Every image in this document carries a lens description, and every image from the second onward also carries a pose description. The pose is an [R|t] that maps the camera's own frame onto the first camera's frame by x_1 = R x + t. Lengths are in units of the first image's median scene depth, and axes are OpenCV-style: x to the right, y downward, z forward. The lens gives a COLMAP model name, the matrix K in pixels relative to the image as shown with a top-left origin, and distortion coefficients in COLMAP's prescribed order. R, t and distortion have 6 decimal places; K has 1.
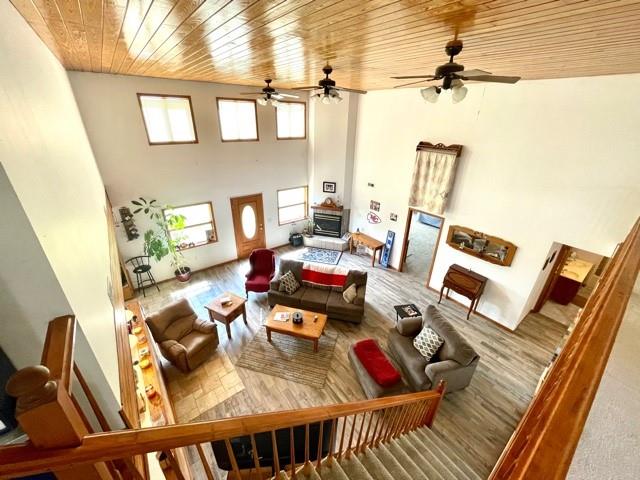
lens RADIAL K [[258.3, 0, 320.0], [0, 258.3, 240.0], [0, 0, 1]] dist [-0.023957, -0.000034]
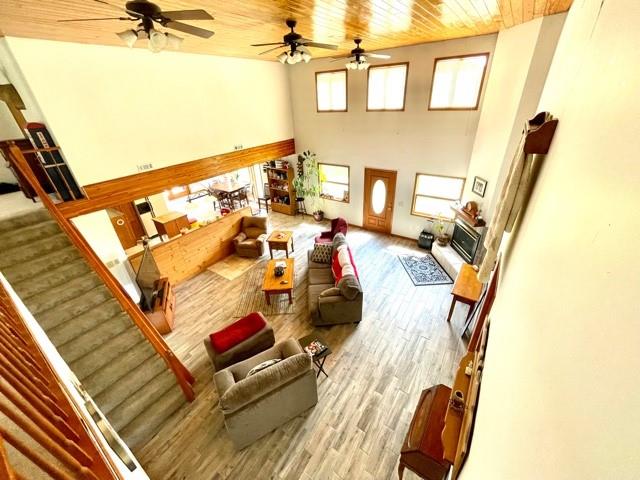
lens RADIAL K [[258.3, 0, 320.0], [0, 258.3, 240.0], [0, 0, 1]] dist [-0.023957, -0.000034]
pose [[0.303760, 0.424530, -0.852939, 0.614658], [-0.365258, 0.878728, 0.307285, -0.159650], [0.879952, 0.218202, 0.421986, 0.466642]]
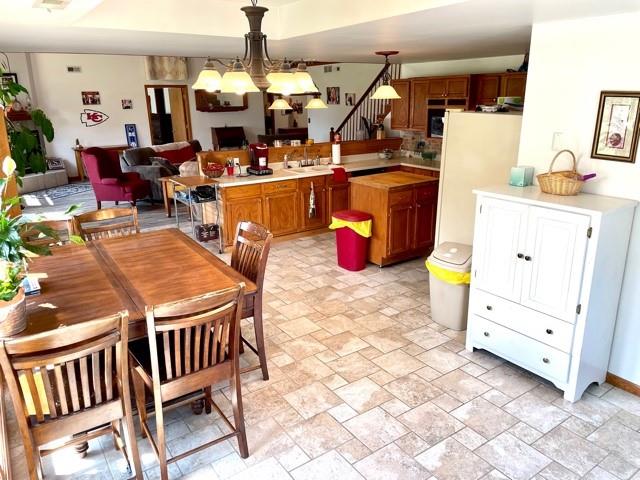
lens RADIAL K [[475.2, 0, 320.0], [0, 475.2, 240.0], [0, 0, 1]] dist [-0.000069, -0.000540]
pose [[0.051925, -0.311643, 0.948779, -1.177327], [0.439459, 0.860259, 0.258516, 0.150957], [-0.896761, 0.403526, 0.181623, 0.367126]]
